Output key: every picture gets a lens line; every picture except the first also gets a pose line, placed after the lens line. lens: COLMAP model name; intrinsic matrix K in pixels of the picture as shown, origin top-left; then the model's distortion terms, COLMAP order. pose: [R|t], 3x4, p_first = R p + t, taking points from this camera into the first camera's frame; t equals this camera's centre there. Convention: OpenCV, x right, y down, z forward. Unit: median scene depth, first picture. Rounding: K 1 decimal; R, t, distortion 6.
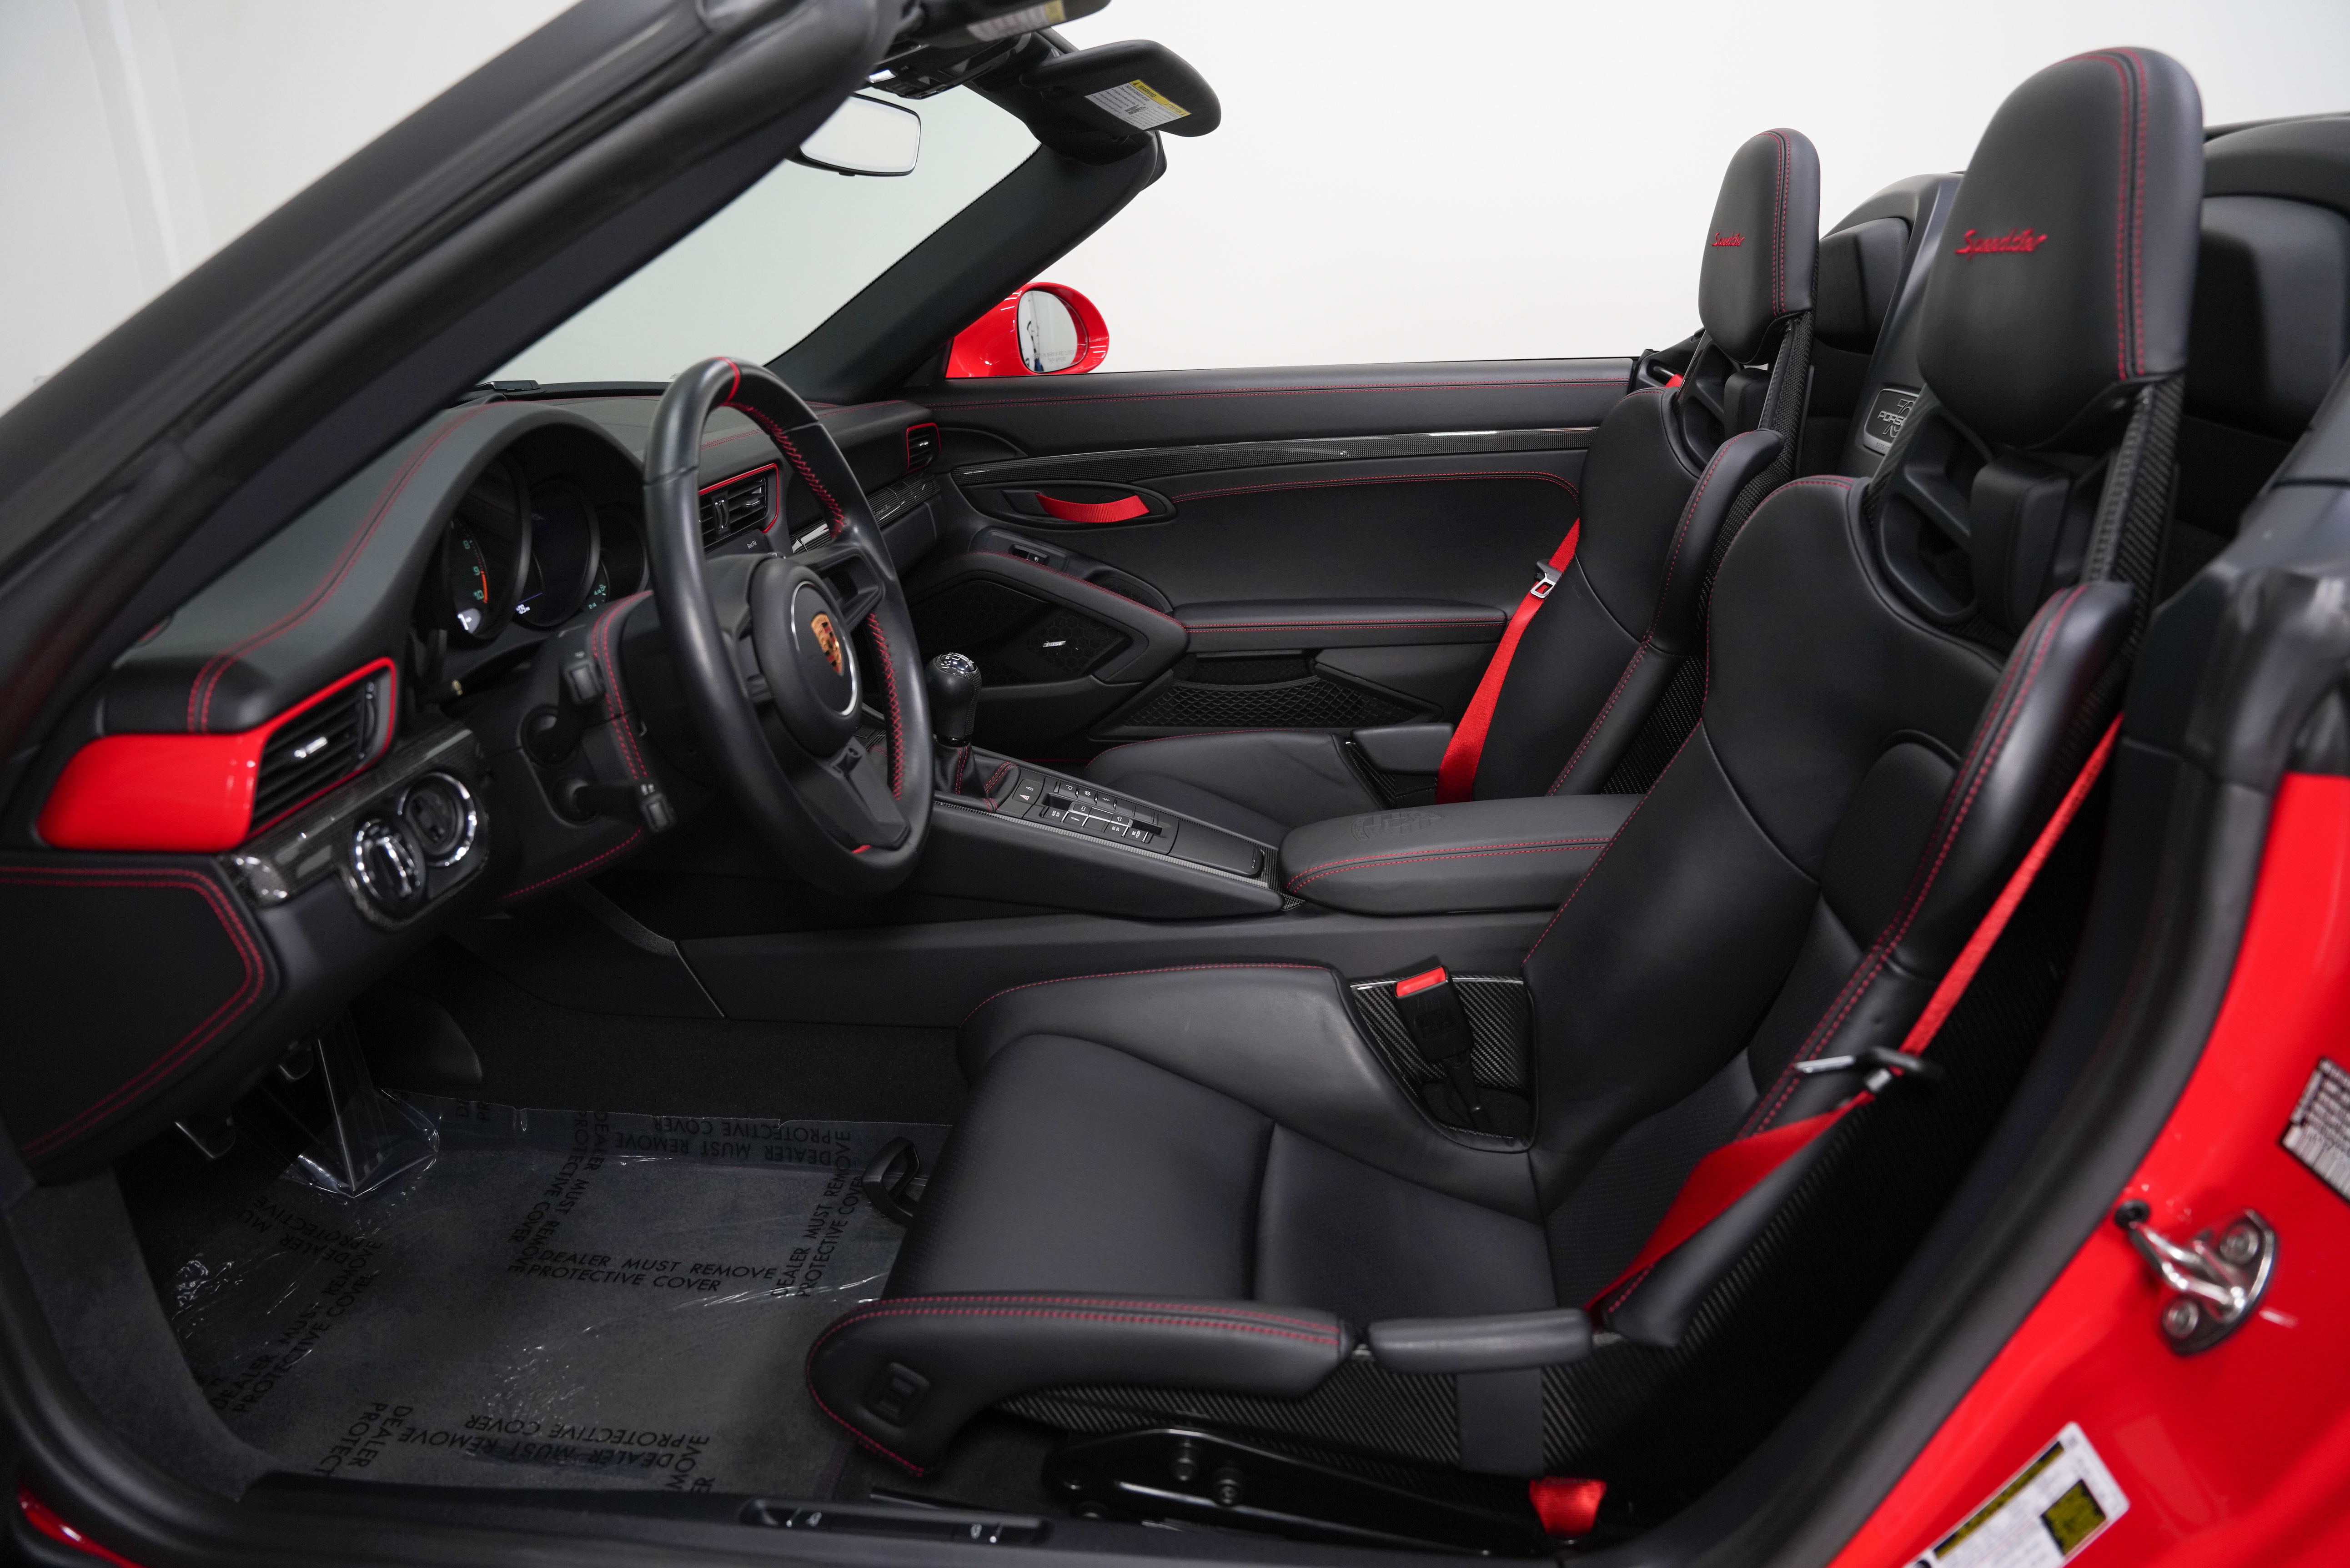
lens RADIAL K [[1600.3, 0, 1175.0], [0, 1600.3, 784.0], [0, 0, 1]] dist [-0.131331, 0.000741]
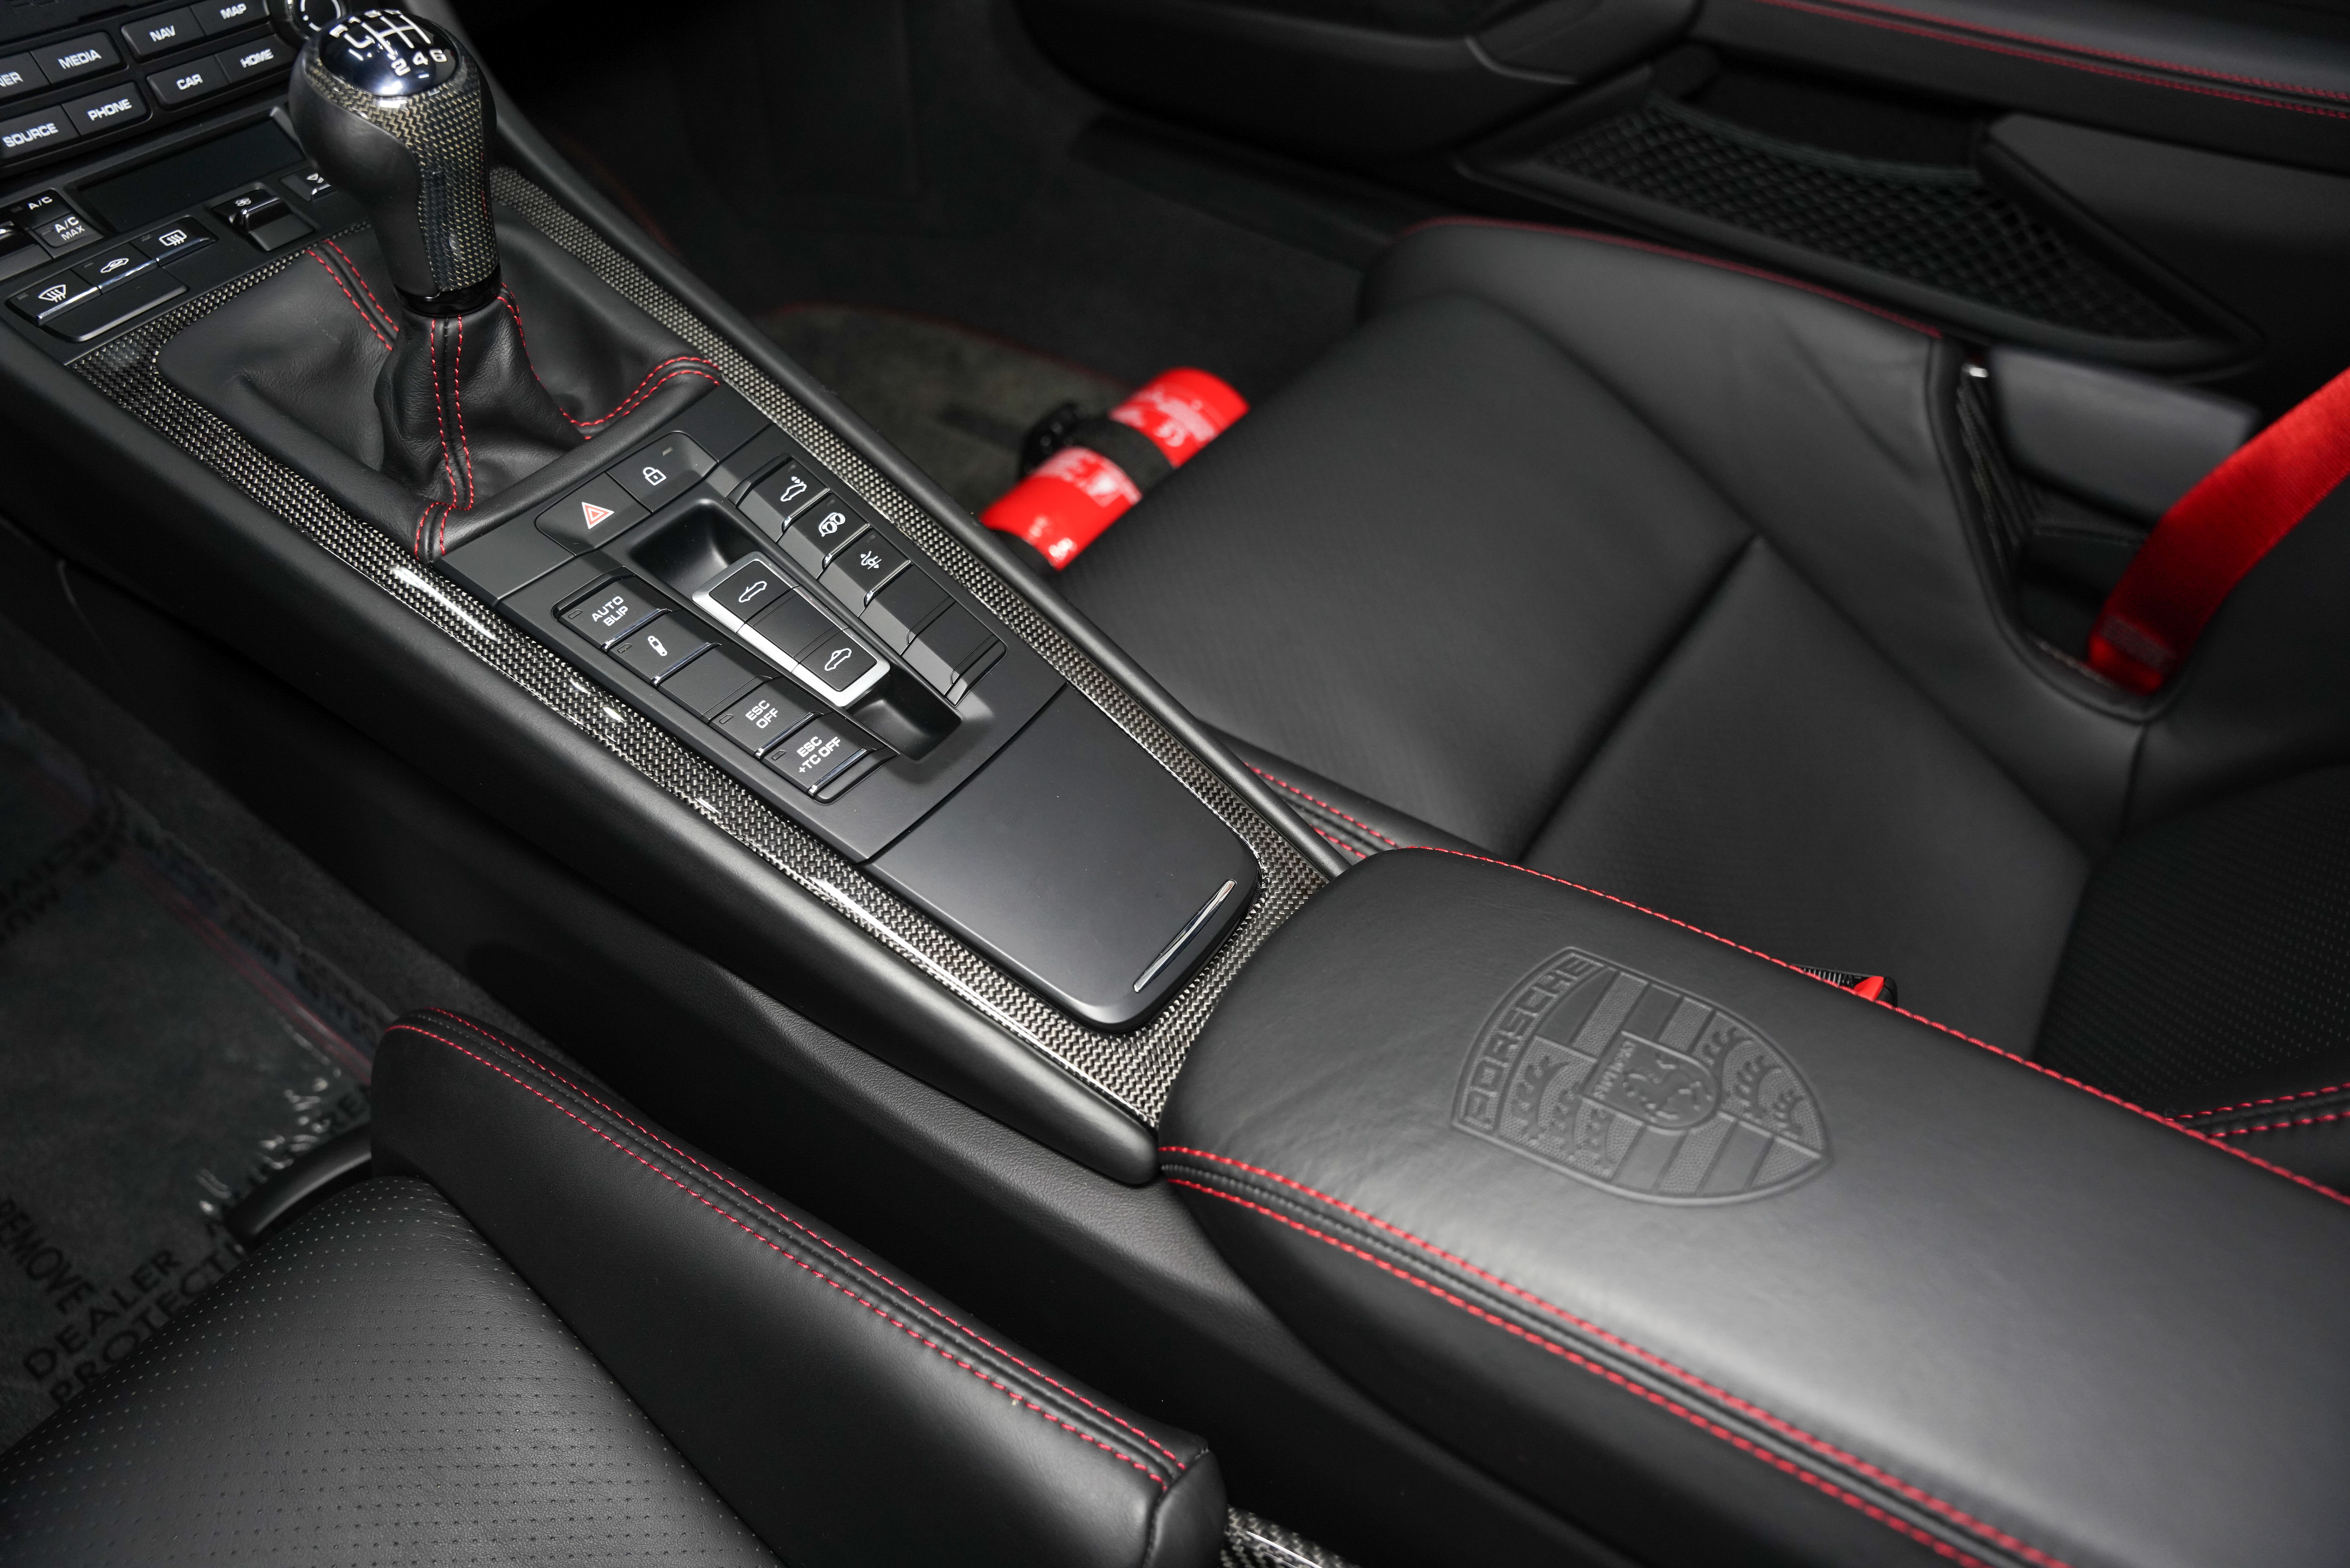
lens RADIAL K [[1607.2, 0, 1165.1], [0, 1607.2, 798.1], [0, 0, 1]] dist [-0.176702, 0.124918]
pose [[0.870444, 0.376745, -0.316844, 0.136715], [-0.188242, 0.849468, 0.492919, -0.126327], [0.454854, -0.369415, 0.810333, 0.793130]]
